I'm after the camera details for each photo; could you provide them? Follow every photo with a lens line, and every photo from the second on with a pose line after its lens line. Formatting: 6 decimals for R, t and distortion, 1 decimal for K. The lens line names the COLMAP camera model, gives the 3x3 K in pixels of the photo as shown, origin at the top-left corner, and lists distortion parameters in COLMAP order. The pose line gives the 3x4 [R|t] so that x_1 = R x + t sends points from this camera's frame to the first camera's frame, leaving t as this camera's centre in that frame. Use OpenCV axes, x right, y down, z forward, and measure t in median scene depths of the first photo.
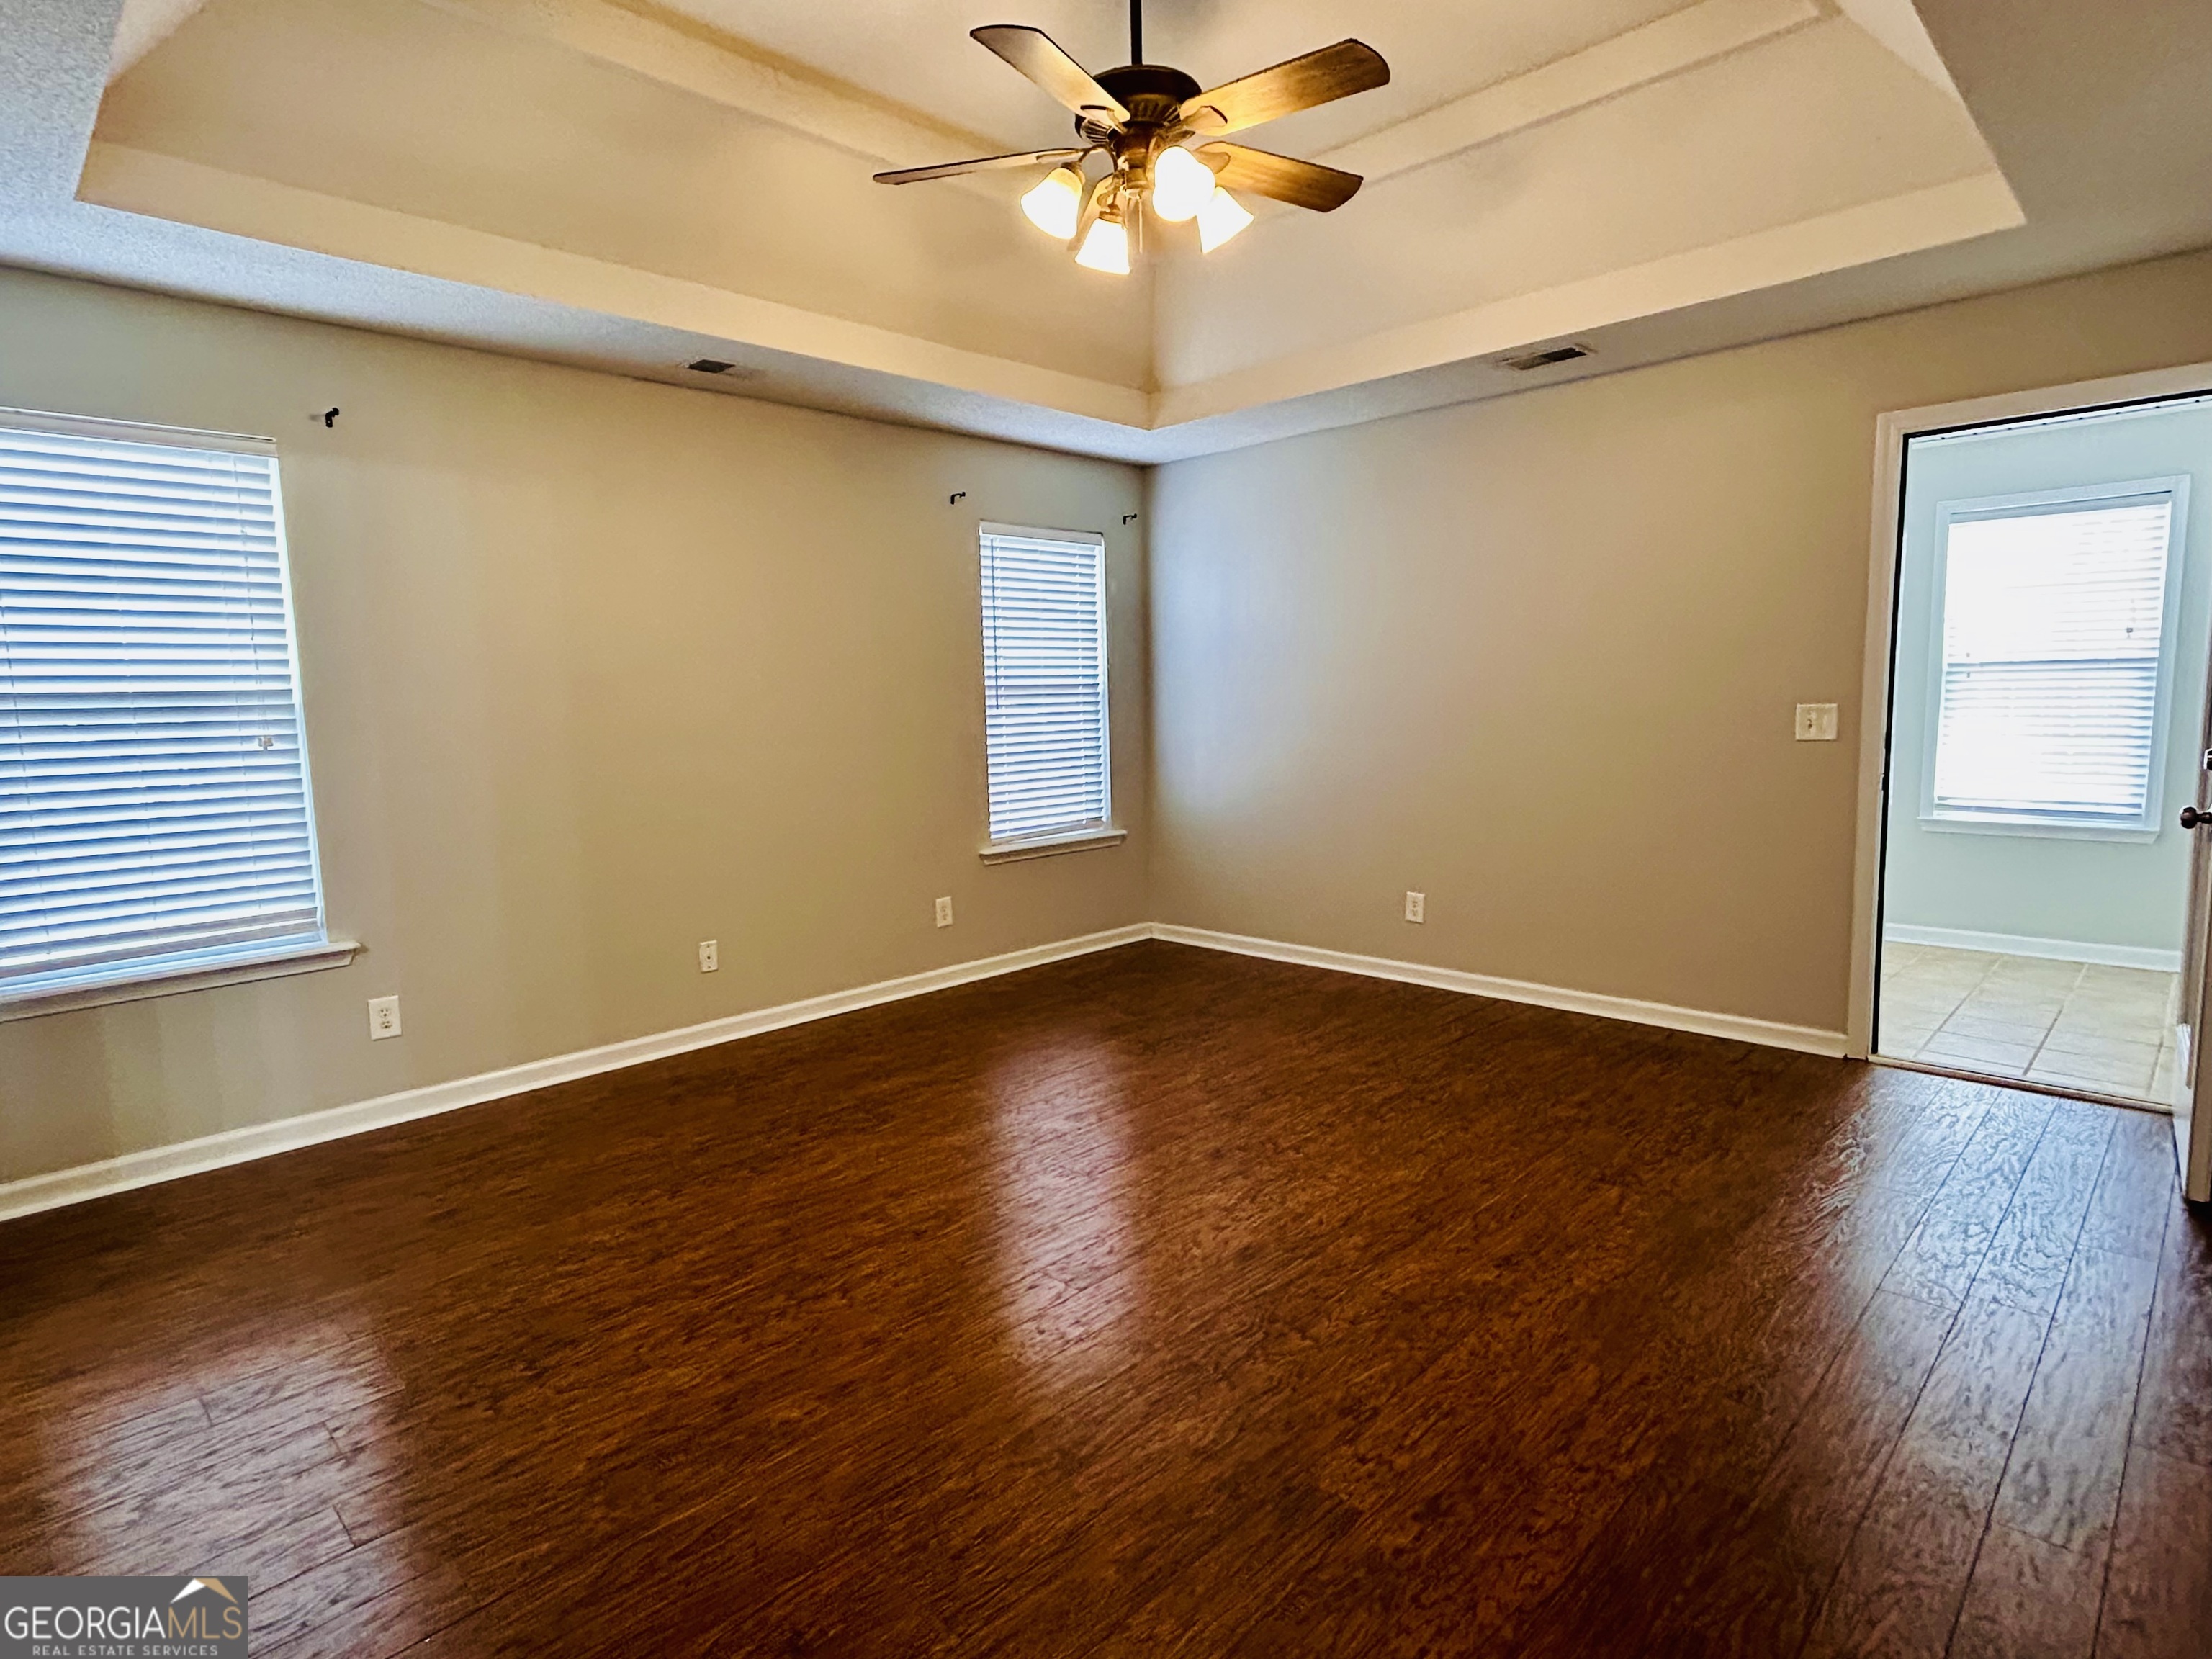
lens RADIAL K [[1158.7, 0, 1096.3], [0, 1158.7, 828.1], [0, 0, 1]] dist [0.002953, -0.000591]
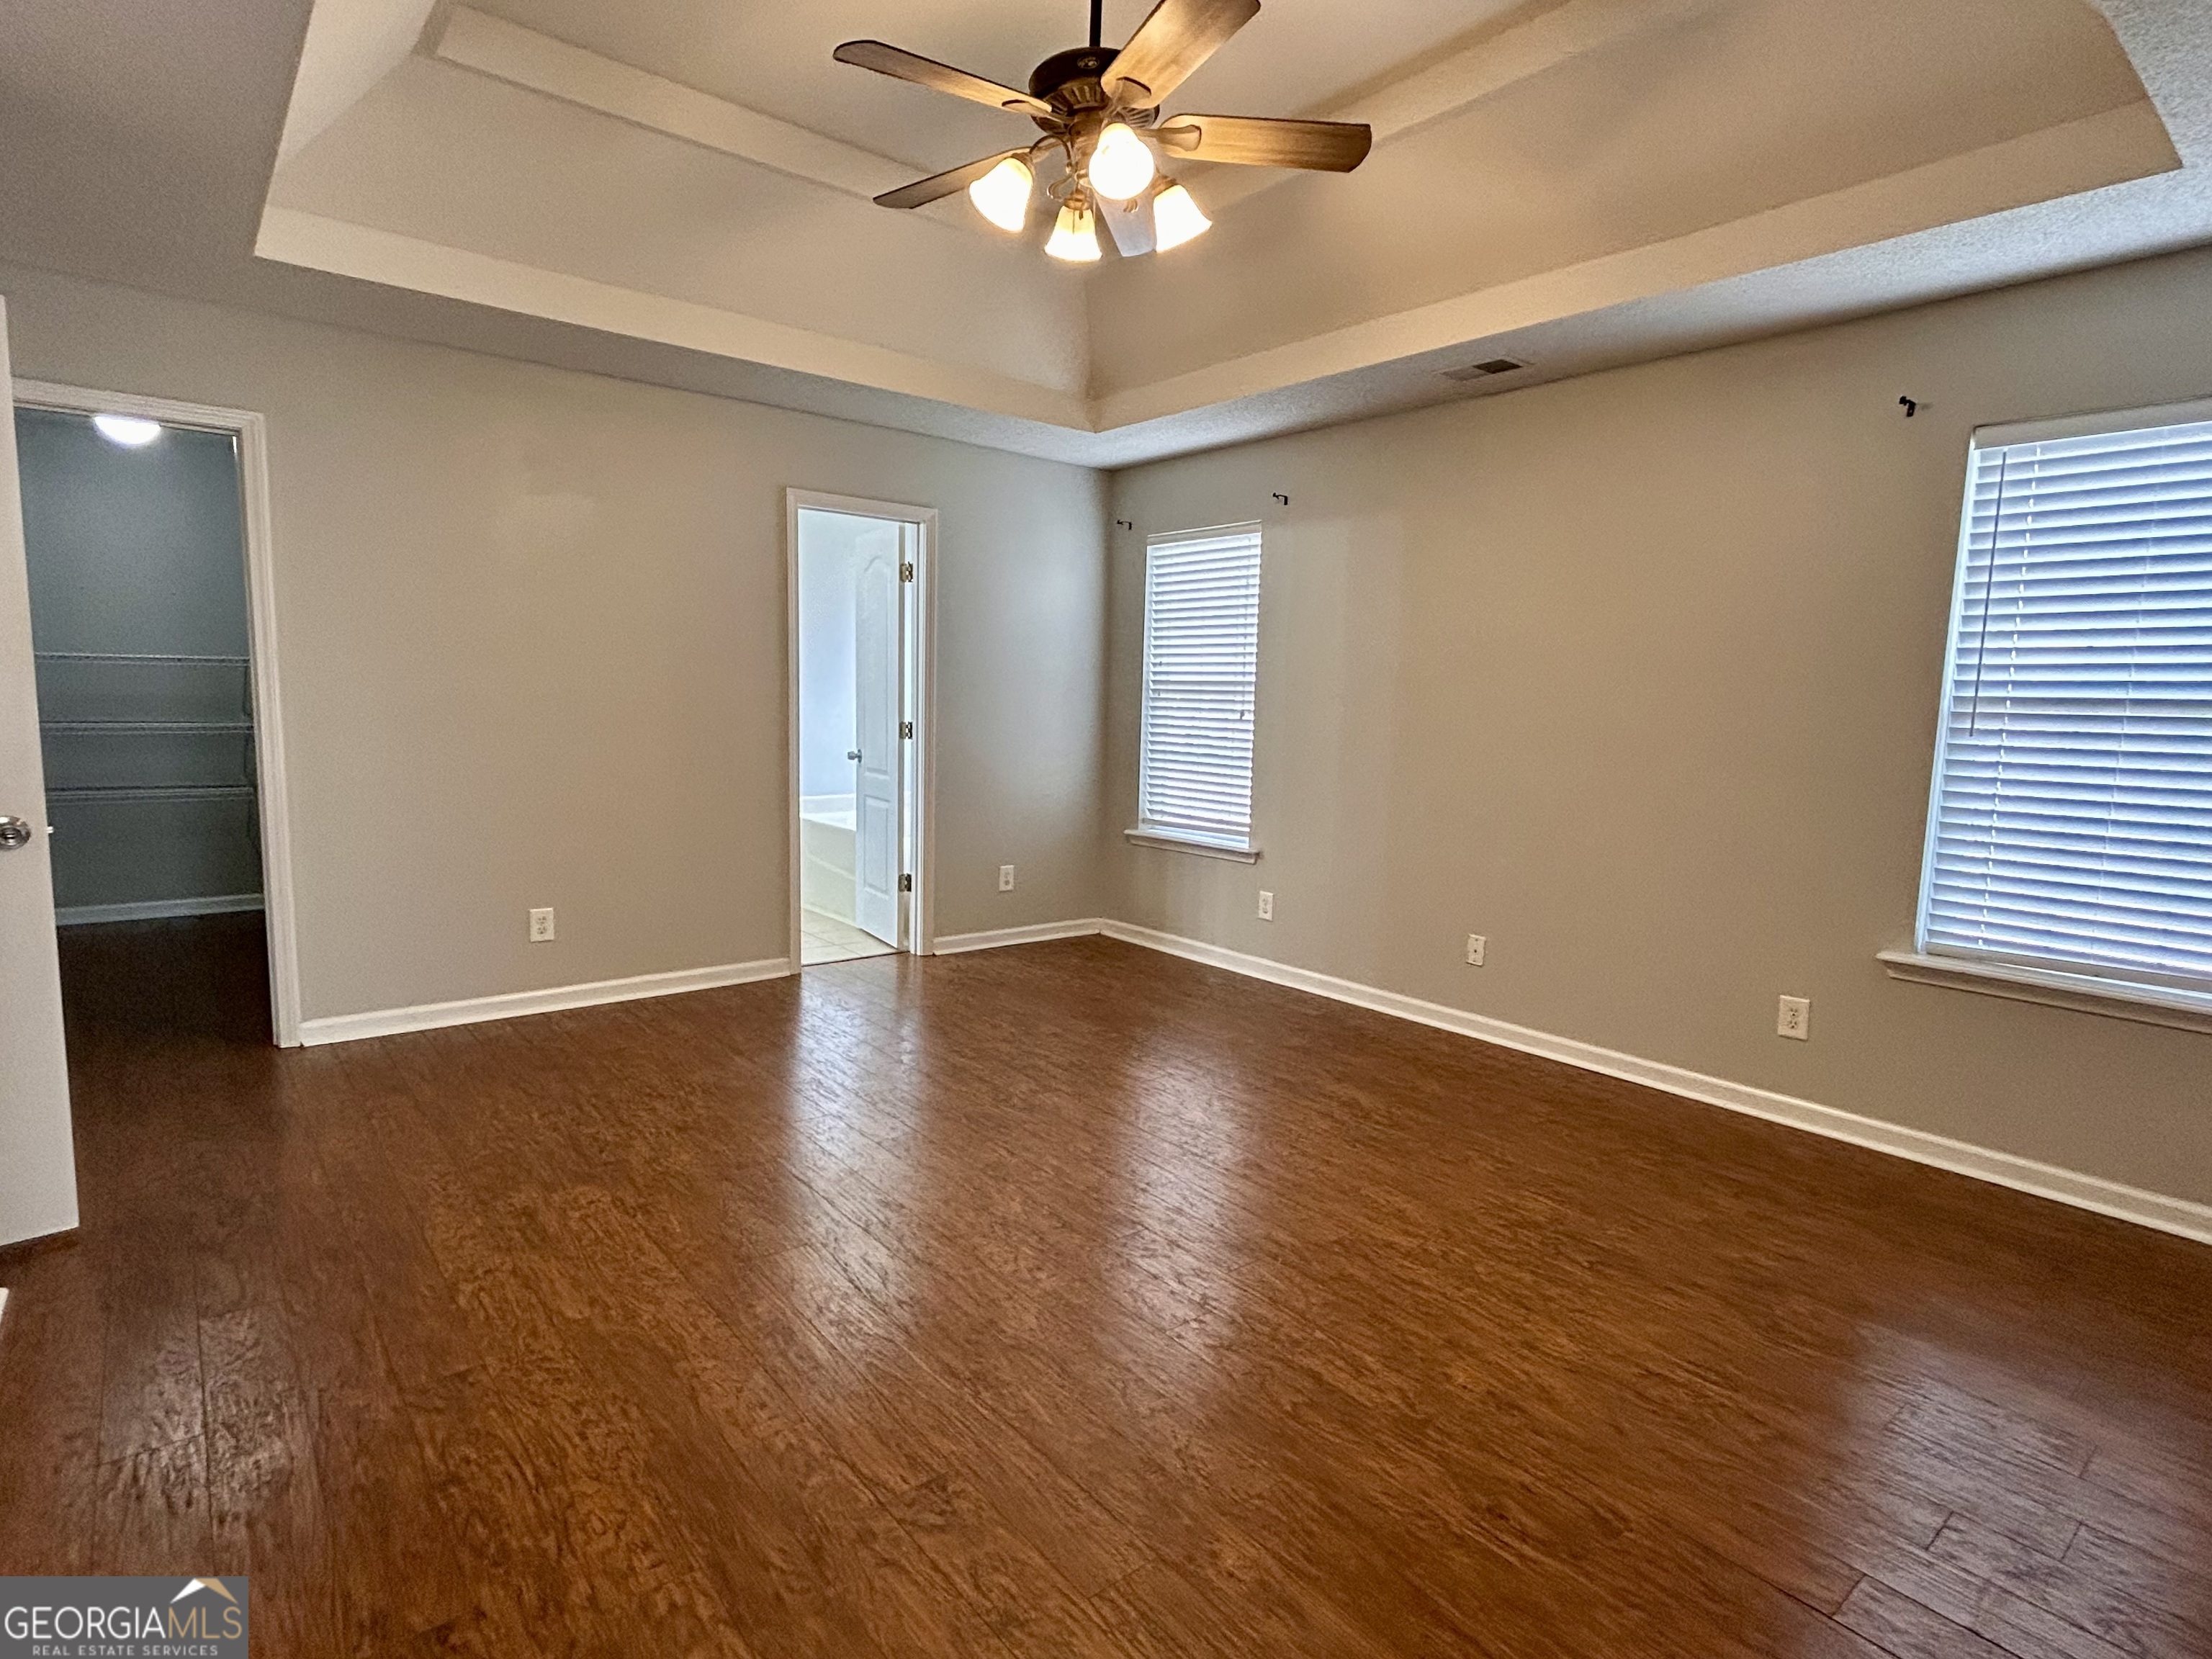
lens RADIAL K [[1143.8, 0, 1106.4], [0, 1143.8, 828.9], [0, 0, 1]] dist [-0.001970, 0.000833]
pose [[-0.098694, 0.139612, -0.985276, 0.881546], [-0.137577, 0.978687, 0.152460, -0.134024], [0.985562, 0.150598, -0.077383, 0.969813]]
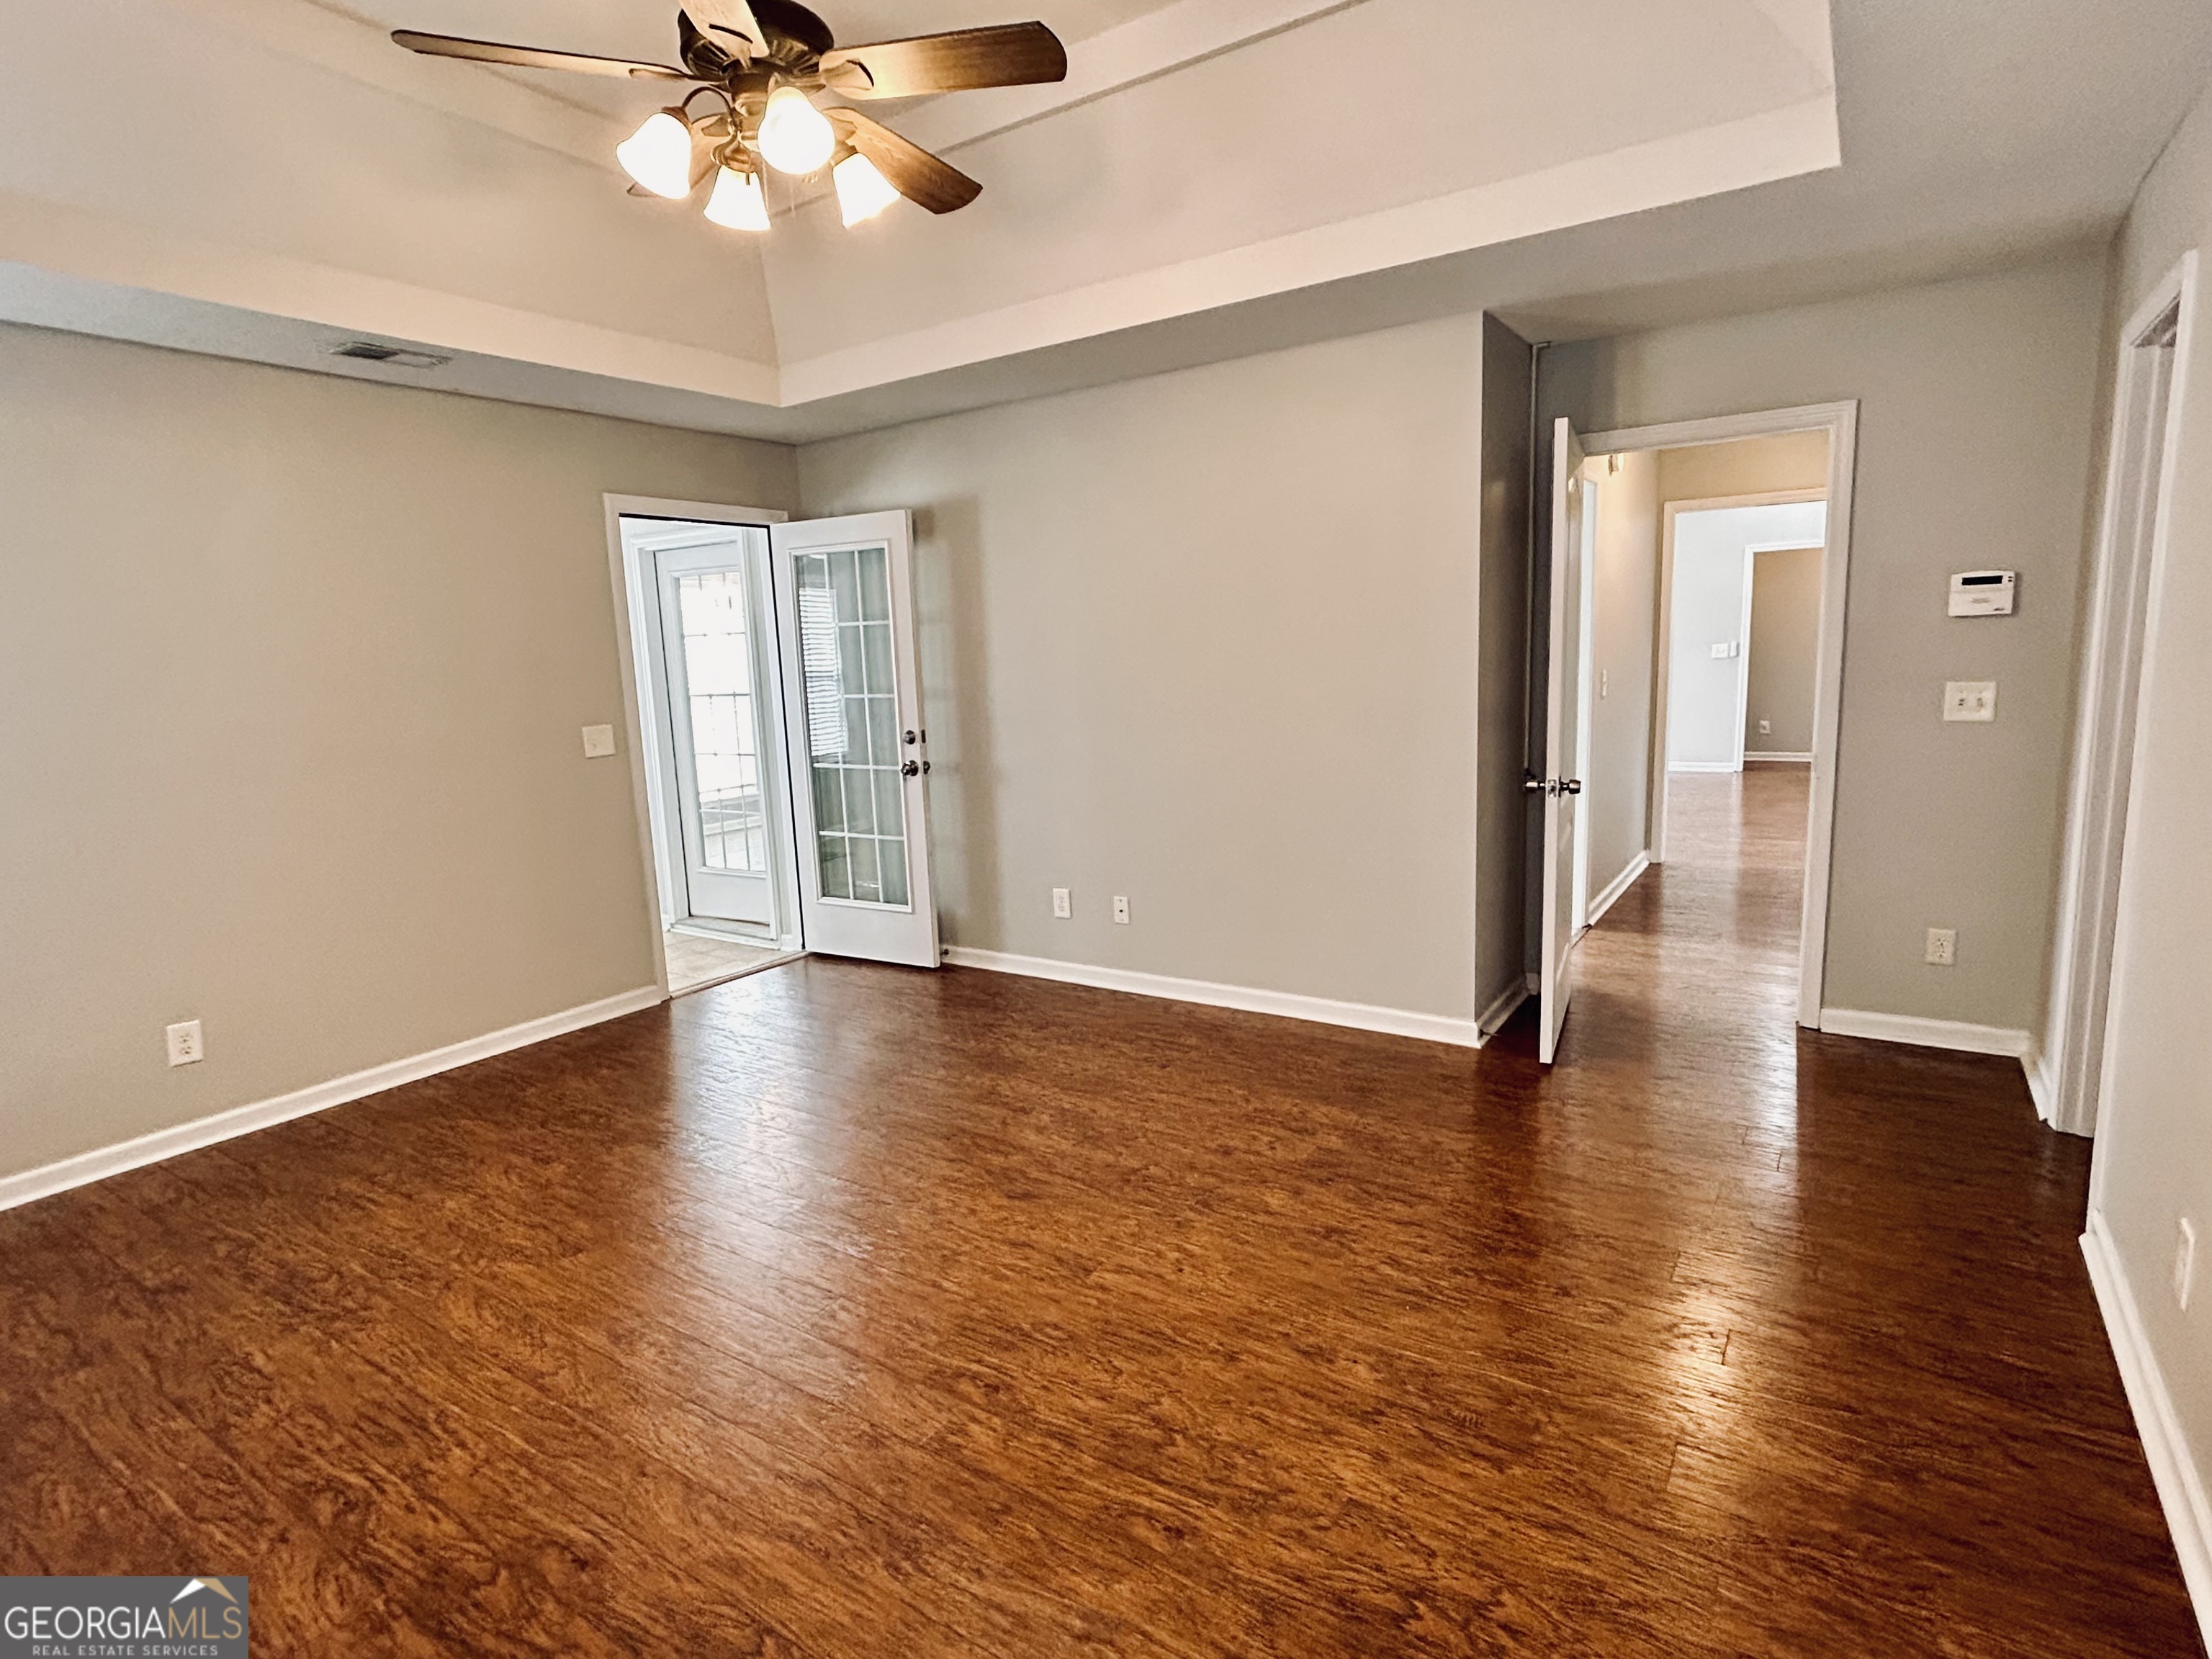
lens RADIAL K [[1143.8, 0, 1098.1], [0, 1143.8, 831.2], [0, 0, 1]] dist [-0.001970, 0.000833]
pose [[-0.180935, -0.123773, 0.975676, -0.743437], [0.158794, 0.975357, 0.153180, -0.115785], [-0.970591, 0.182647, -0.156821, 0.817996]]
